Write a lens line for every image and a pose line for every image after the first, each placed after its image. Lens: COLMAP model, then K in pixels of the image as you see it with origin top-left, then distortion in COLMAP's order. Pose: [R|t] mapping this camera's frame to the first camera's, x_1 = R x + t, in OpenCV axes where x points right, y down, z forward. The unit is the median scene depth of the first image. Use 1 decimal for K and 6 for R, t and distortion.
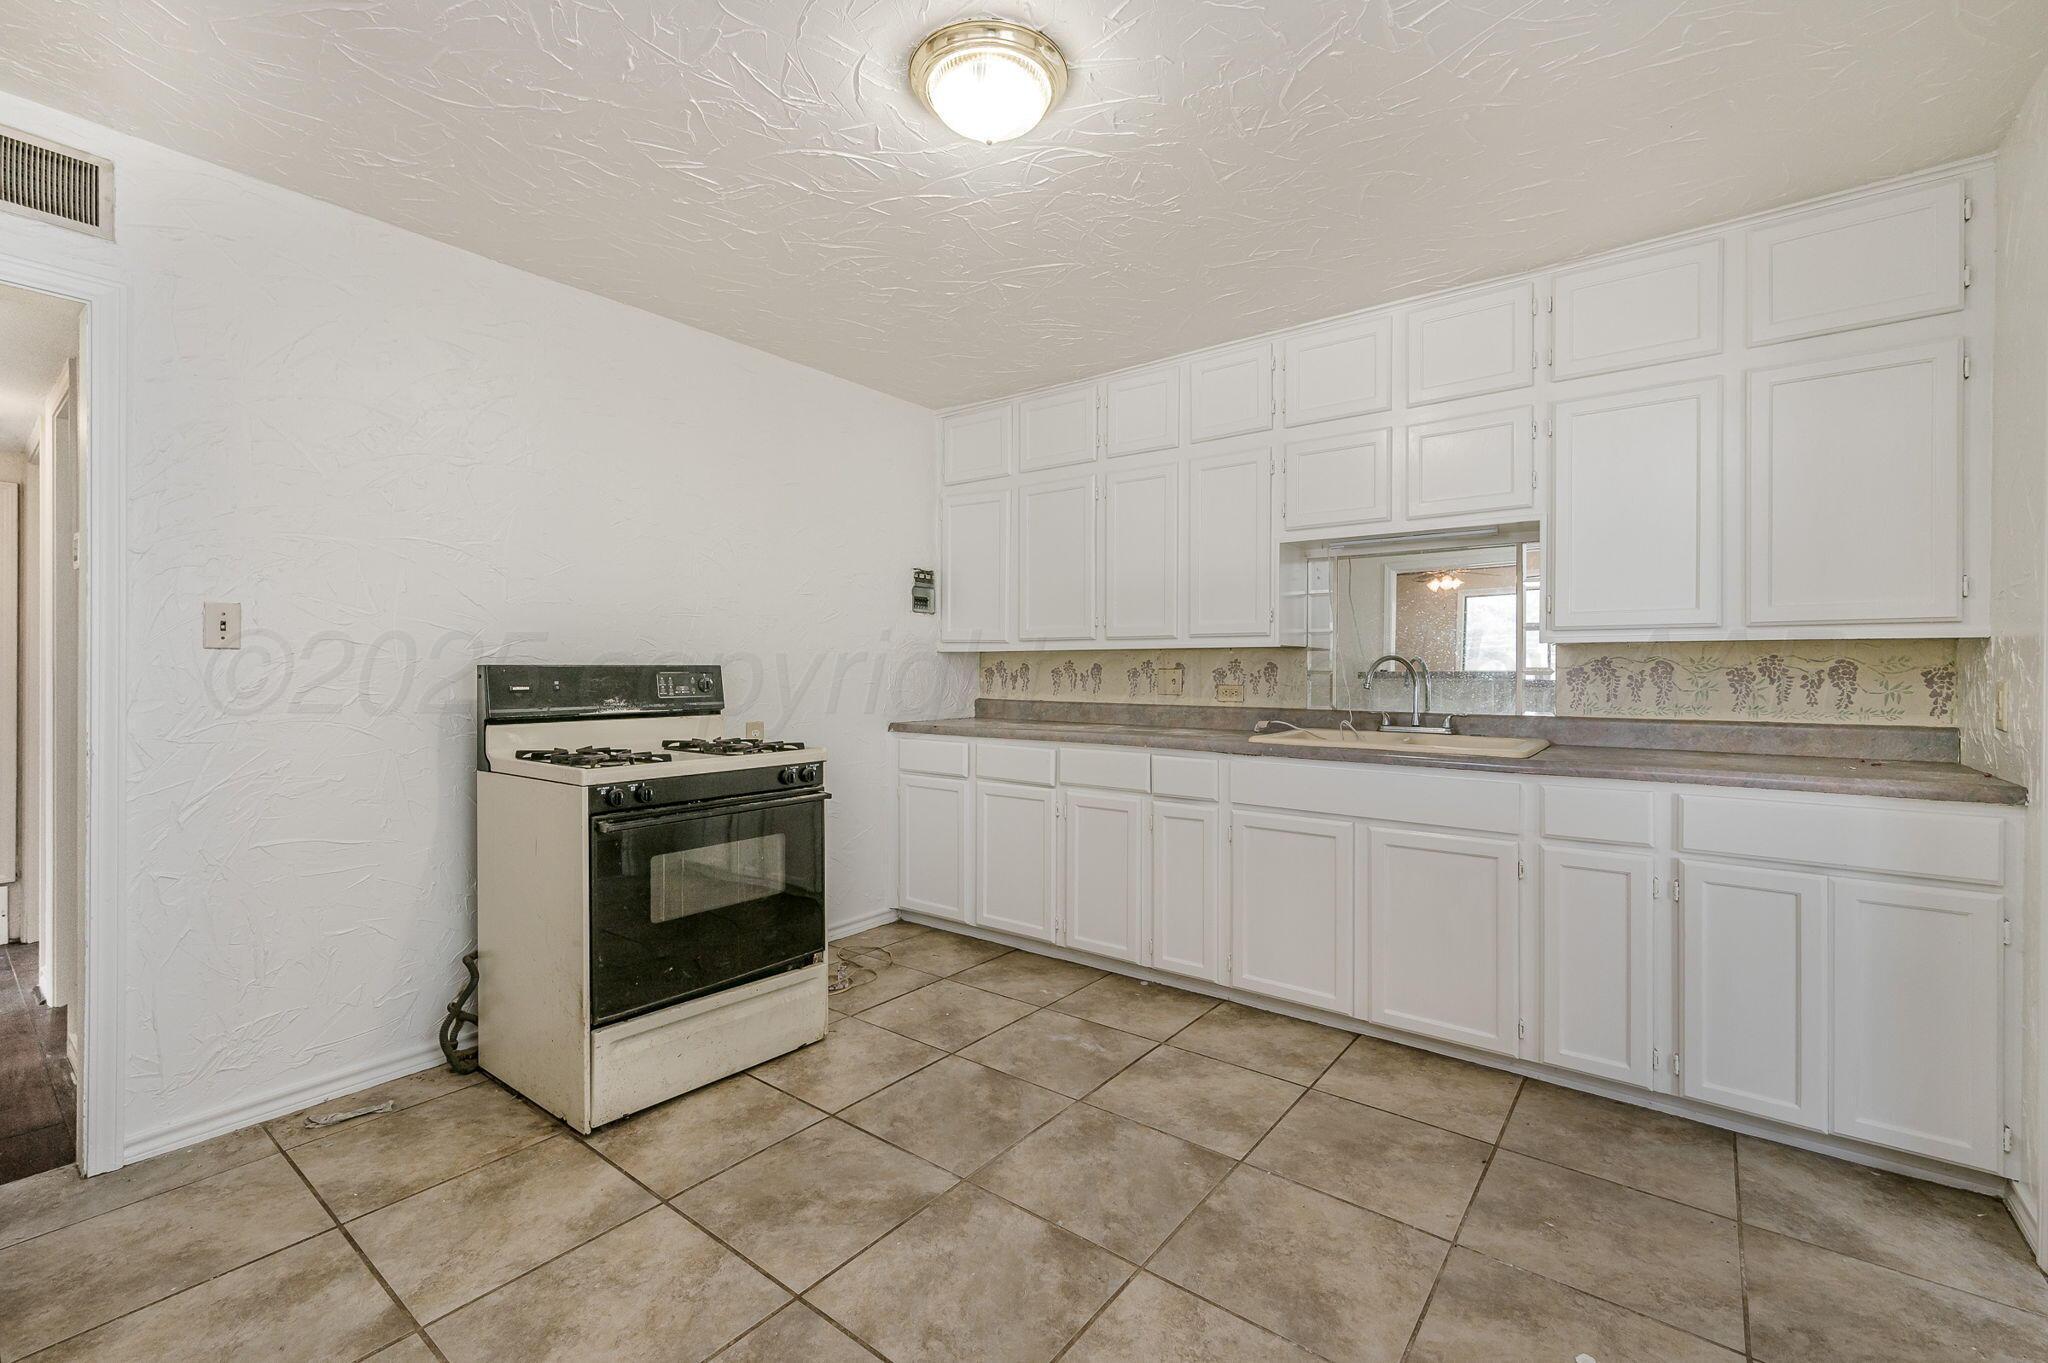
lens RADIAL K [[875.7, 0, 1024.4], [0, 875.7, 672.1], [0, 0, 1]] dist [0.001917, 0.000051]
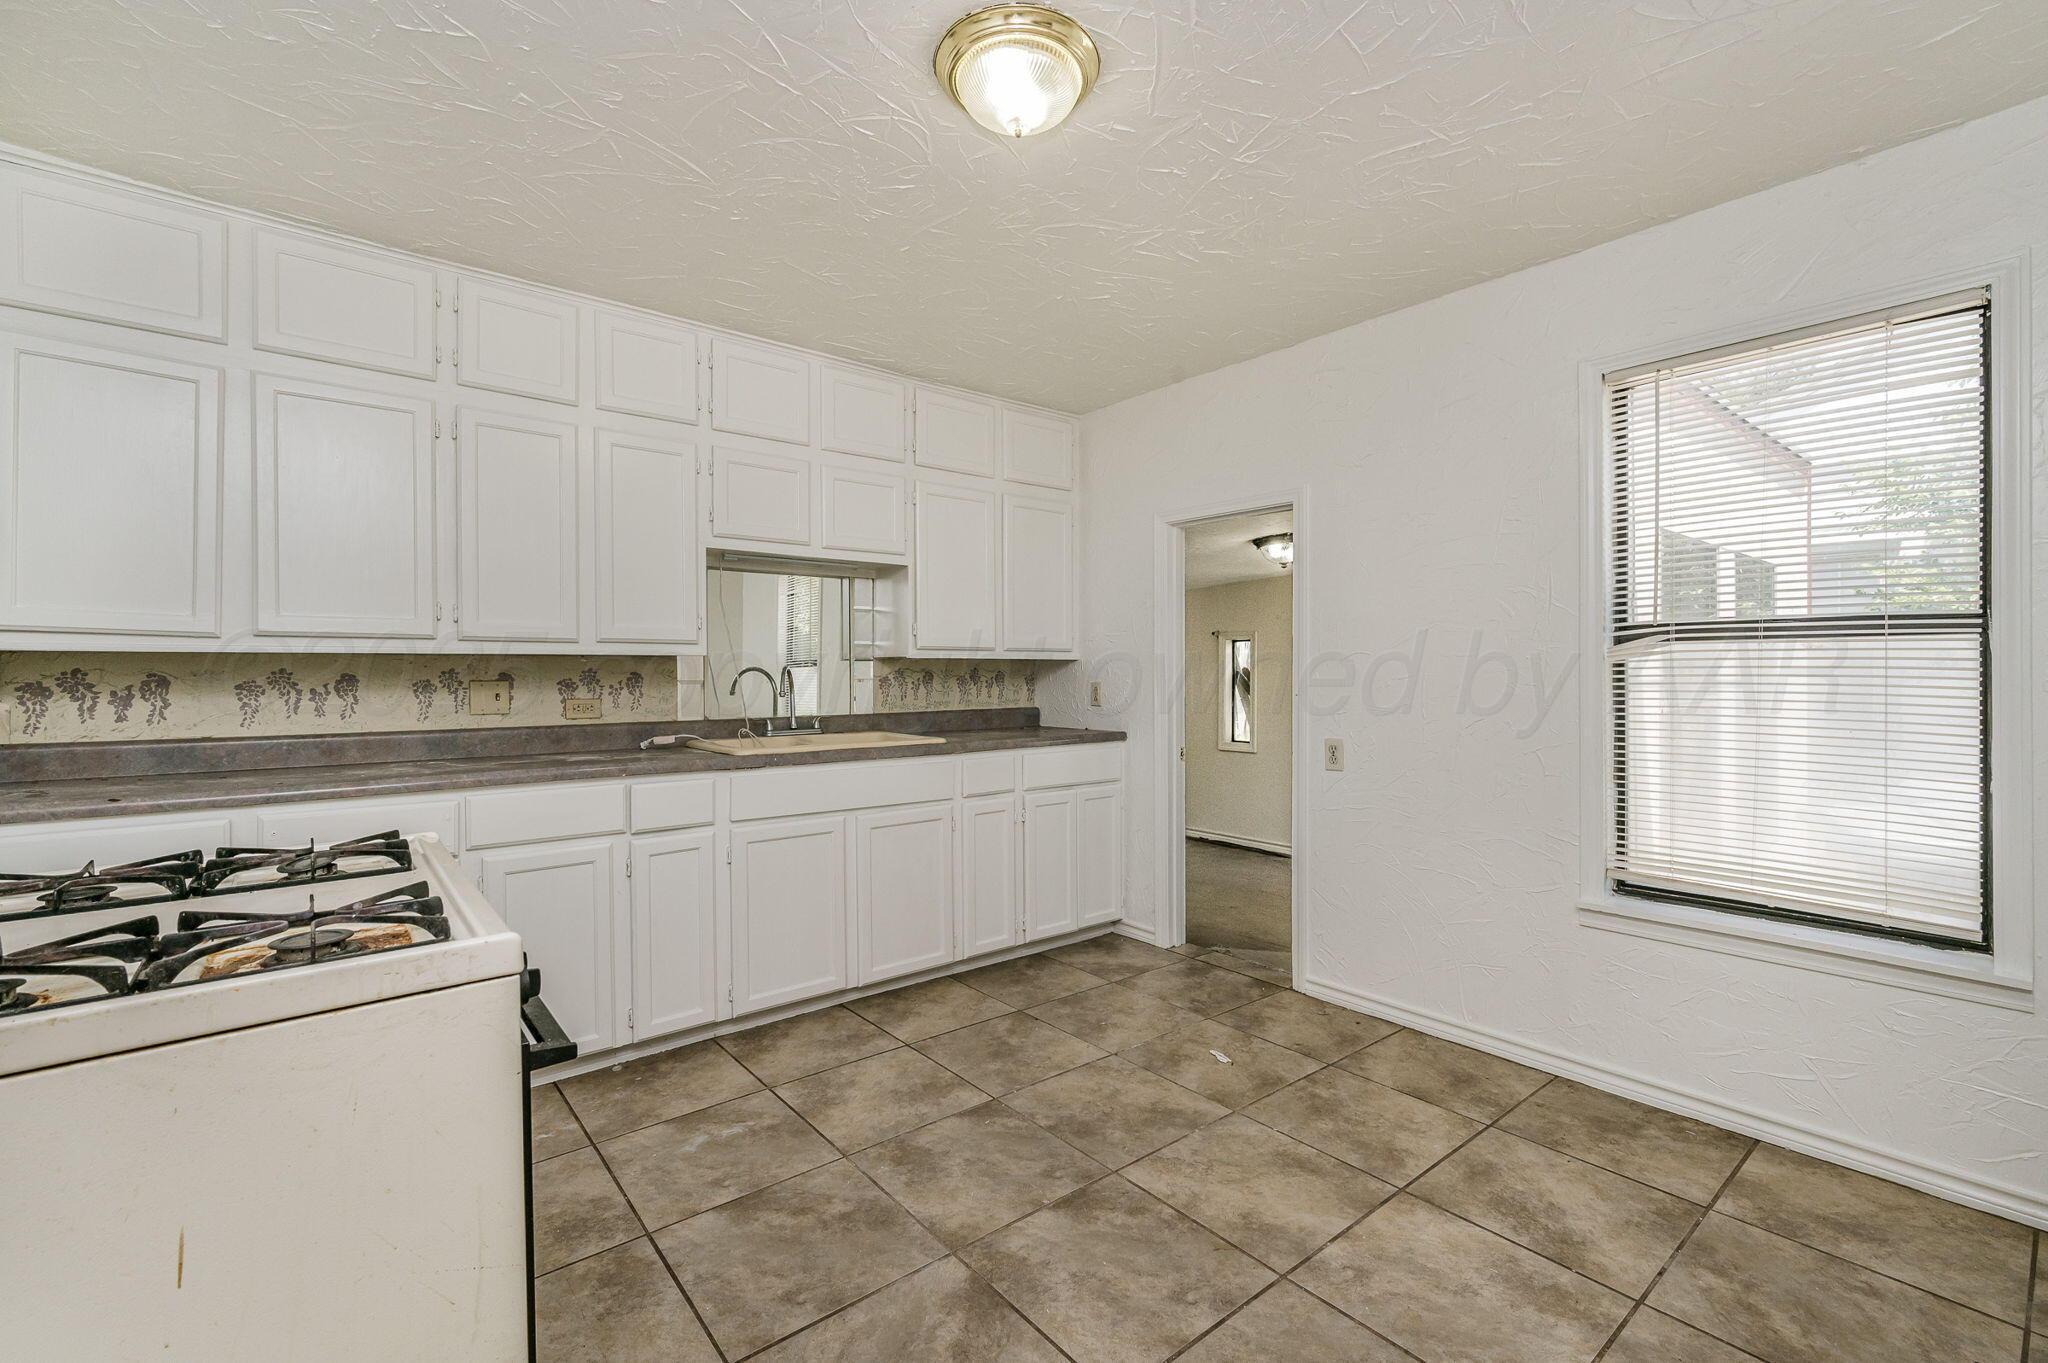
lens RADIAL K [[875.7, 0, 1030.9], [0, 875.7, 676.2], [0, 0, 1]] dist [0.001917, 0.000051]
pose [[0.214665, -0.003205, 0.976682, -0.780727], [0.010293, 0.999947, 0.001019, -0.005145], [-0.976633, 0.009834, 0.214687, 0.616642]]
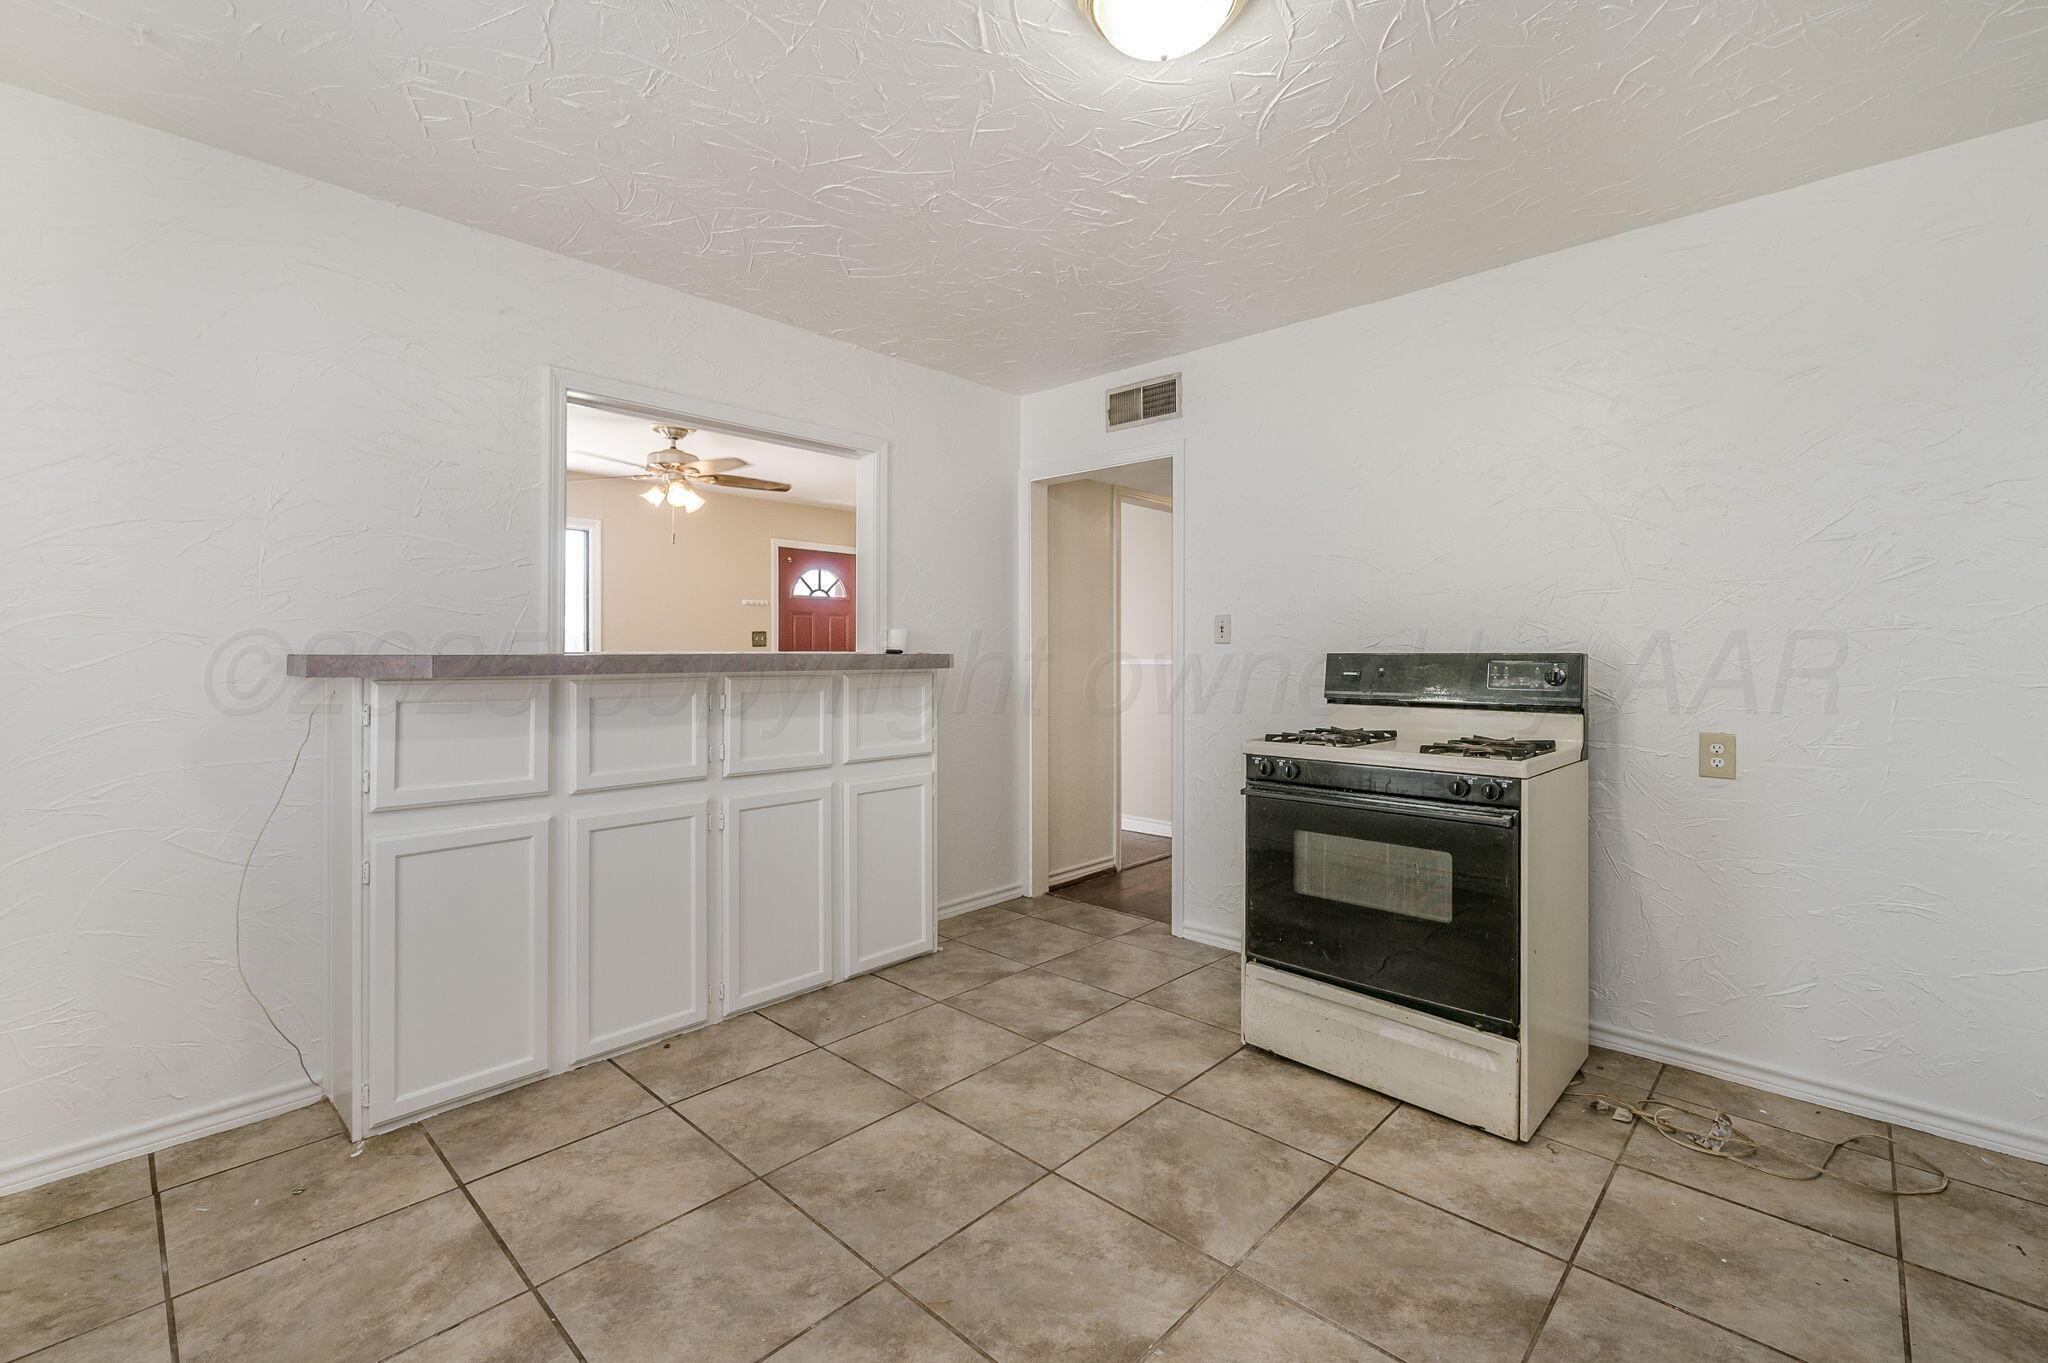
lens RADIAL K [[875.7, 0, 1023.8], [0, 875.7, 650.1], [0, 0, 1]] dist [0.001917, 0.000051]
pose [[-0.104585, -0.007291, -0.994489, 0.667052], [-0.007361, 0.999951, -0.006556, -0.001925], [0.994489, 0.006635, -0.104634, 0.752534]]
